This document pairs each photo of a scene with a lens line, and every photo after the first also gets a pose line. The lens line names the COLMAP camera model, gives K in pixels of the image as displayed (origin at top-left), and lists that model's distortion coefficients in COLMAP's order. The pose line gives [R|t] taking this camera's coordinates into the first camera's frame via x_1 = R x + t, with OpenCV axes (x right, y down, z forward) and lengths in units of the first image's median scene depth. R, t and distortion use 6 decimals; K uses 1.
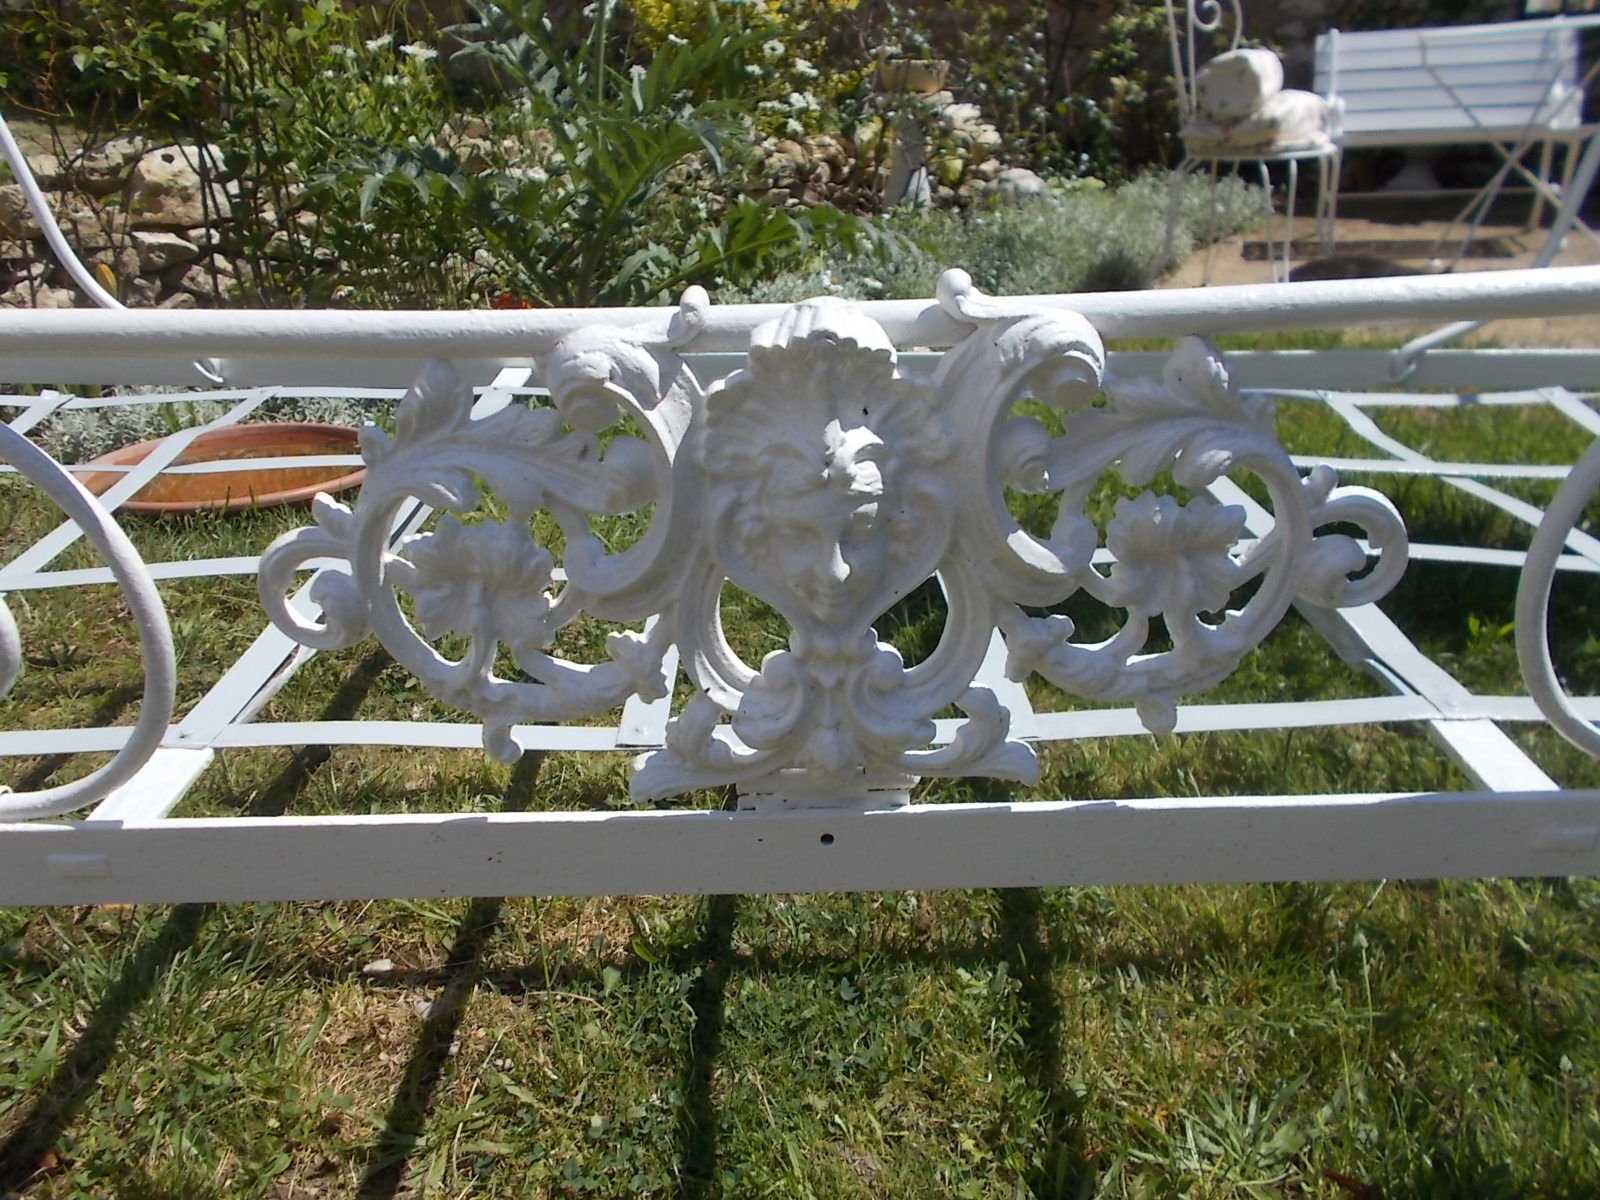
lens RADIAL K [[1232.0, 0, 795.3], [0, 1232.0, 590.0], [0, 0, 1]] dist [-0.000333, -0.004105]
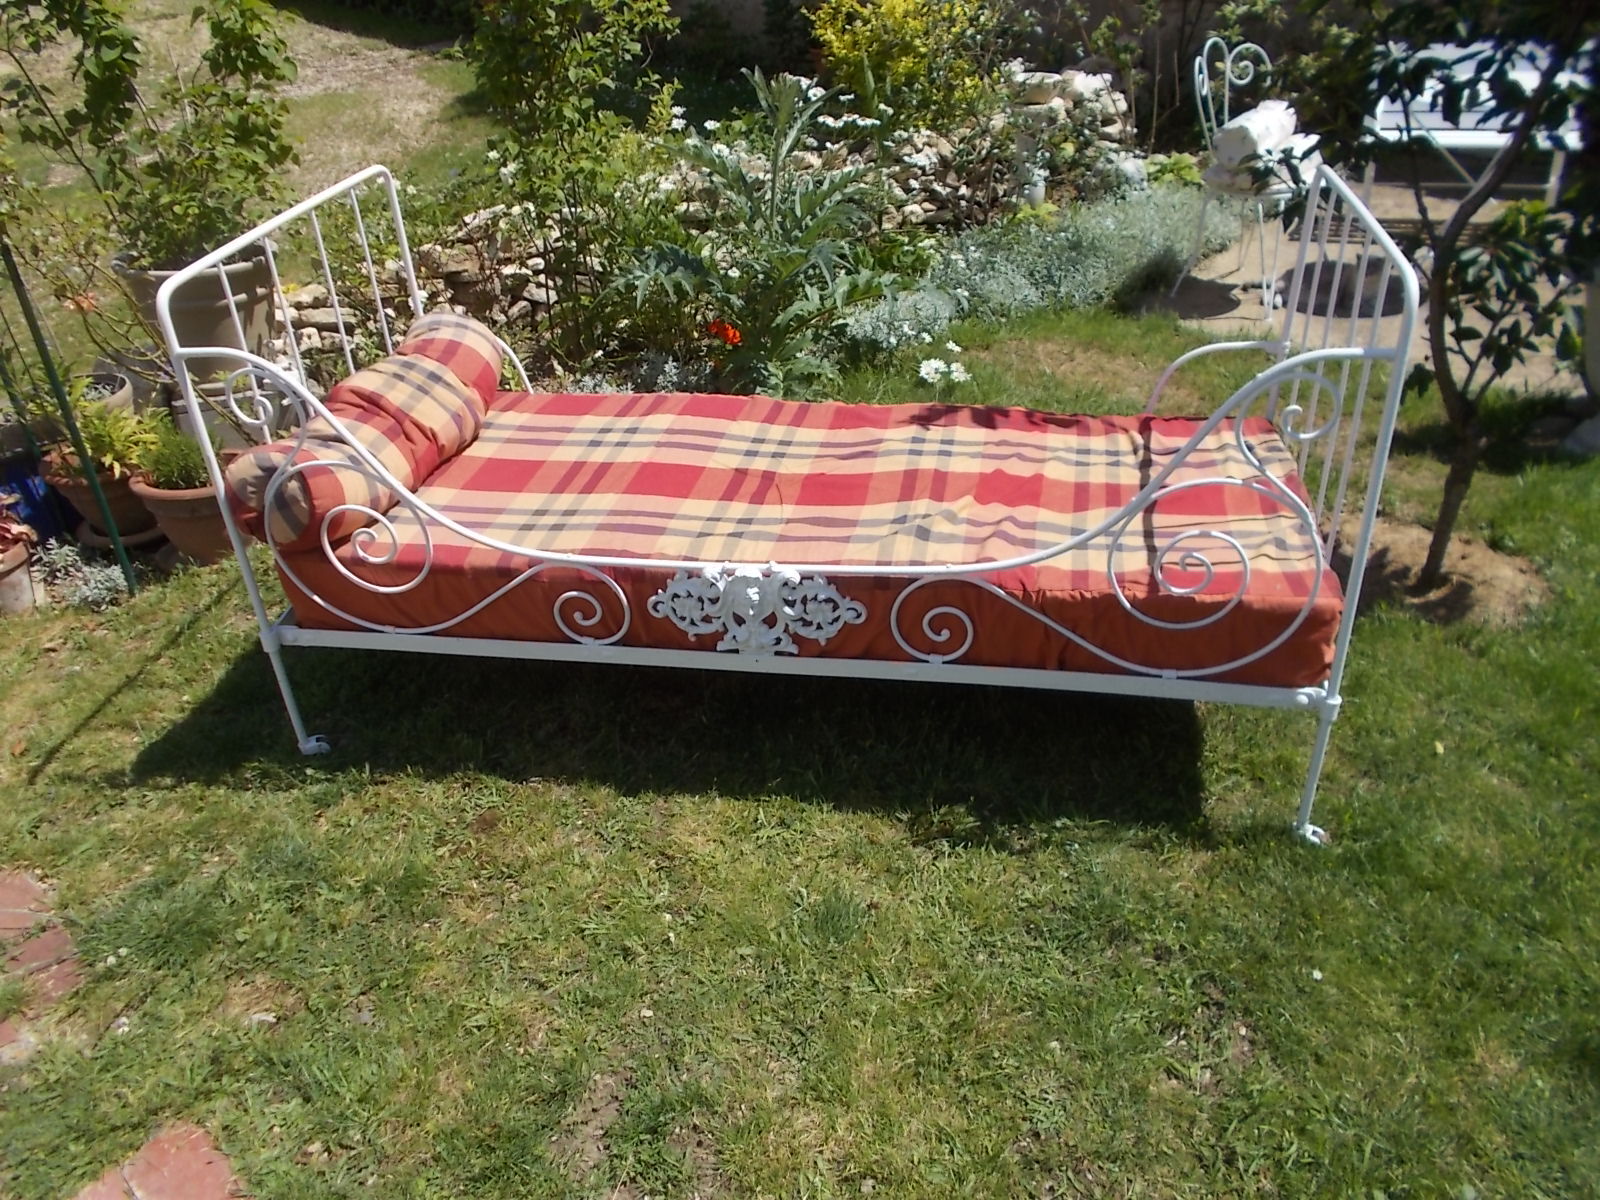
lens RADIAL K [[1232.0, 0, 795.3], [0, 1232.0, 590.0], [0, 0, 1]] dist [-0.000333, -0.004105]
pose [[0.983433, 0.064031, -0.169584, 0.156659], [-0.037961, 0.987538, 0.152732, -0.130766], [0.177251, -0.143764, 0.973609, -0.583094]]
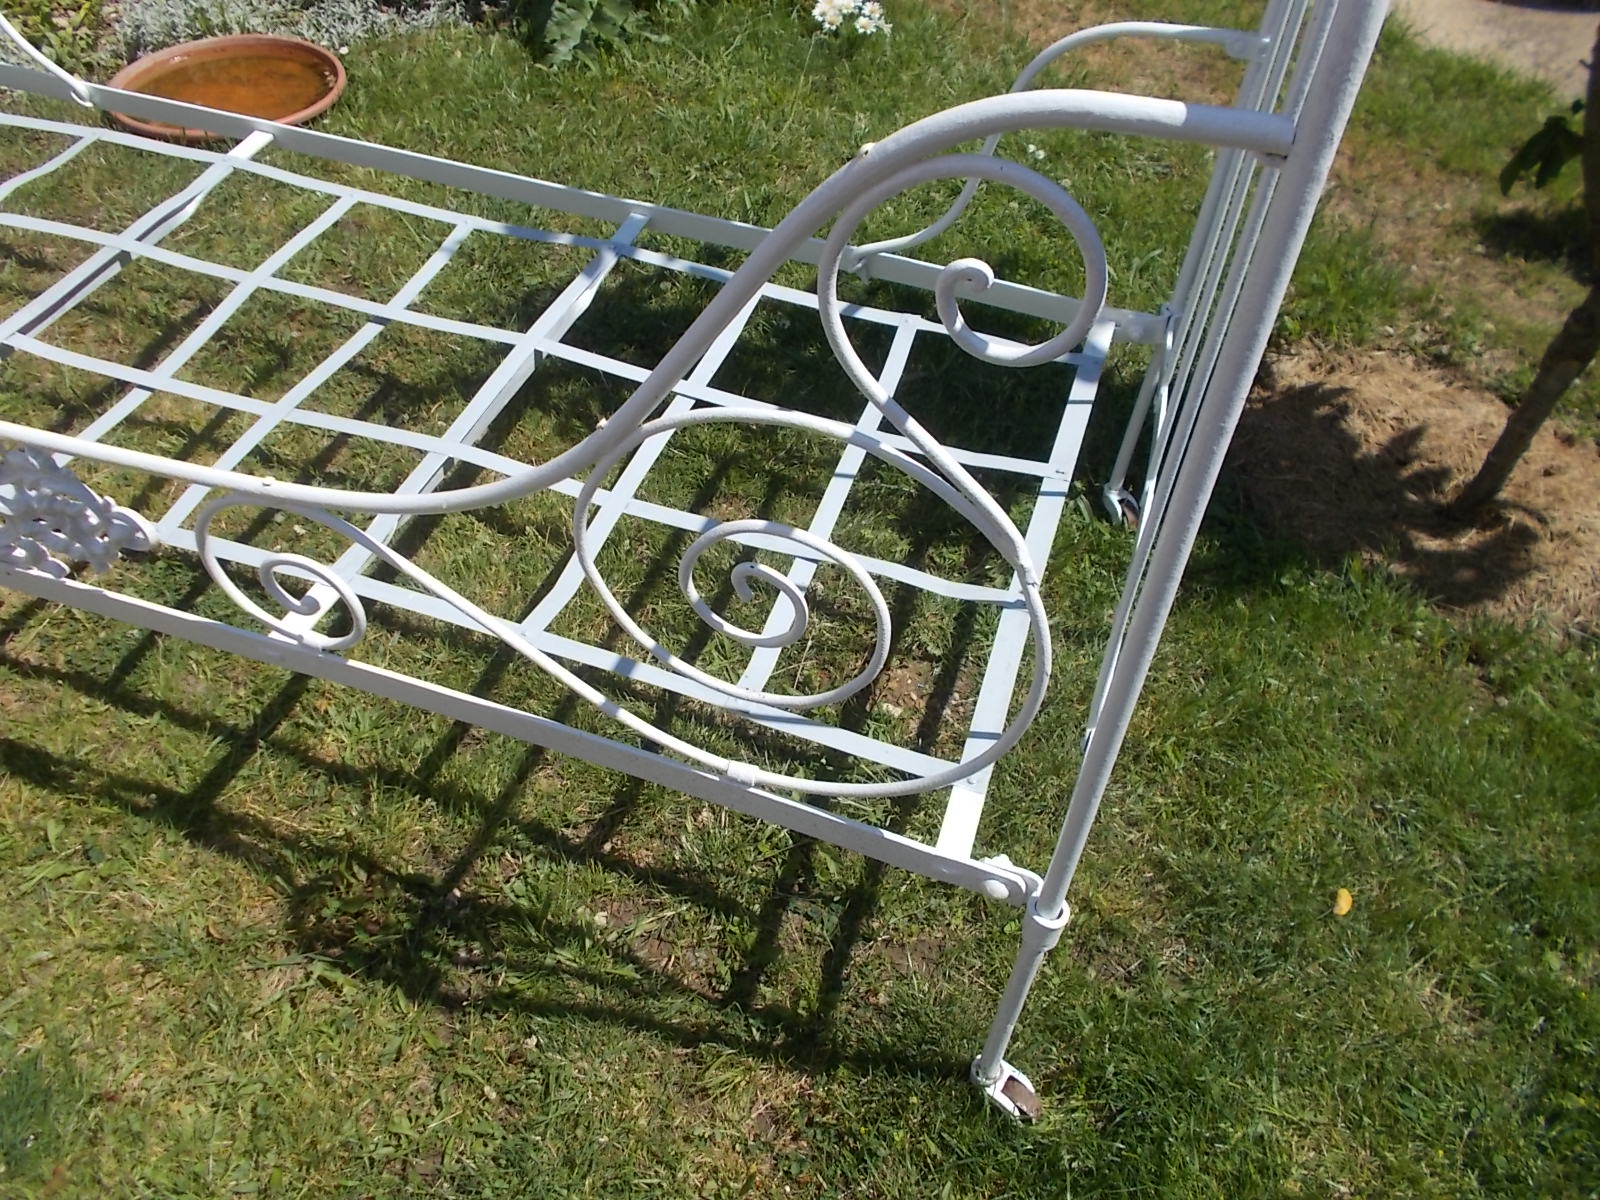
lens RADIAL K [[1232.0, 0, 795.3], [0, 1232.0, 590.0], [0, 0, 1]] dist [-0.000333, -0.004105]
pose [[0.945932, 0.258463, -0.195986, 0.320643], [-0.155202, 0.891207, 0.426220, -0.170833], [0.284826, -0.372757, 0.883134, -0.119843]]
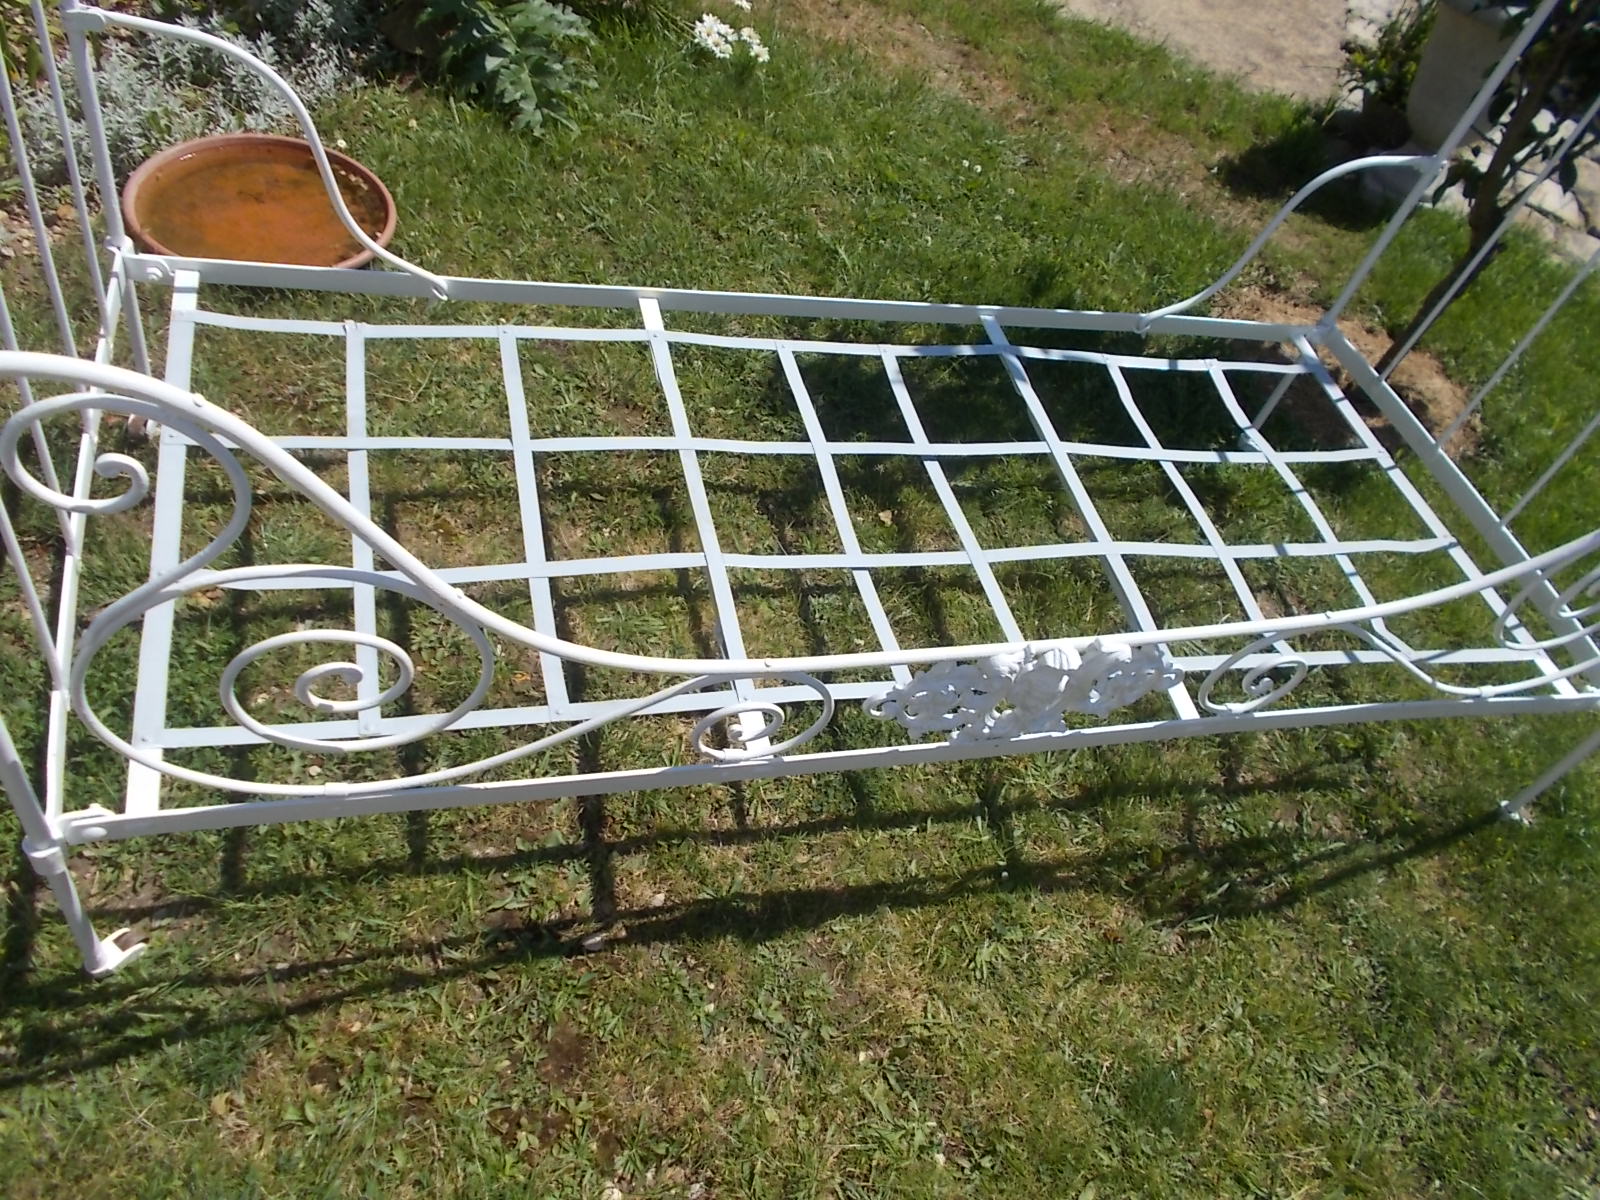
lens RADIAL K [[1232.0, 0, 795.3], [0, 1232.0, 590.0], [0, 0, 1]] dist [-0.000333, -0.004105]
pose [[0.946641, -0.027137, 0.321147, -0.234348], [-0.130693, 0.878521, 0.459478, -0.243519], [-0.294603, -0.476932, 0.828097, -0.200871]]
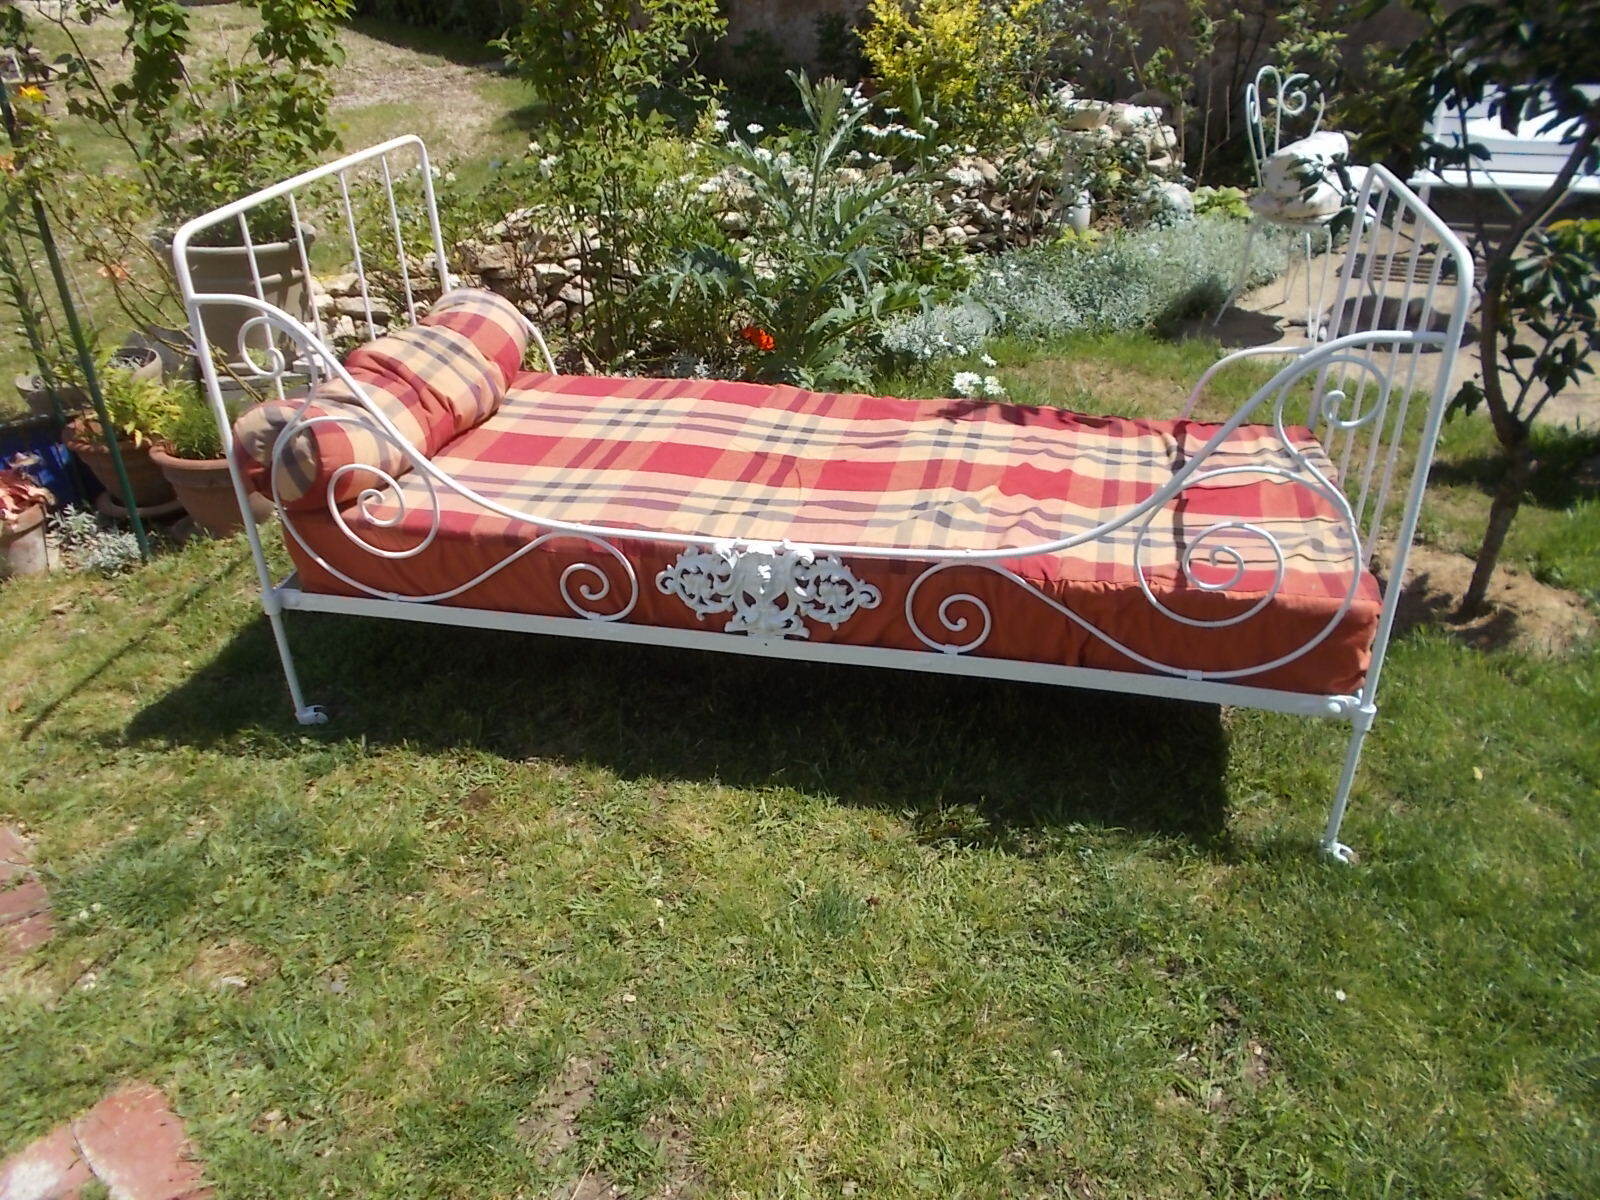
lens RADIAL K [[1232.0, 0, 795.3], [0, 1232.0, 590.0], [0, 0, 1]] dist [-0.000333, -0.004105]
pose [[0.974831, 0.105029, -0.196658, 0.165628], [-0.081686, 0.989004, 0.123281, -0.093753], [0.207443, -0.104114, 0.972691, -0.560467]]
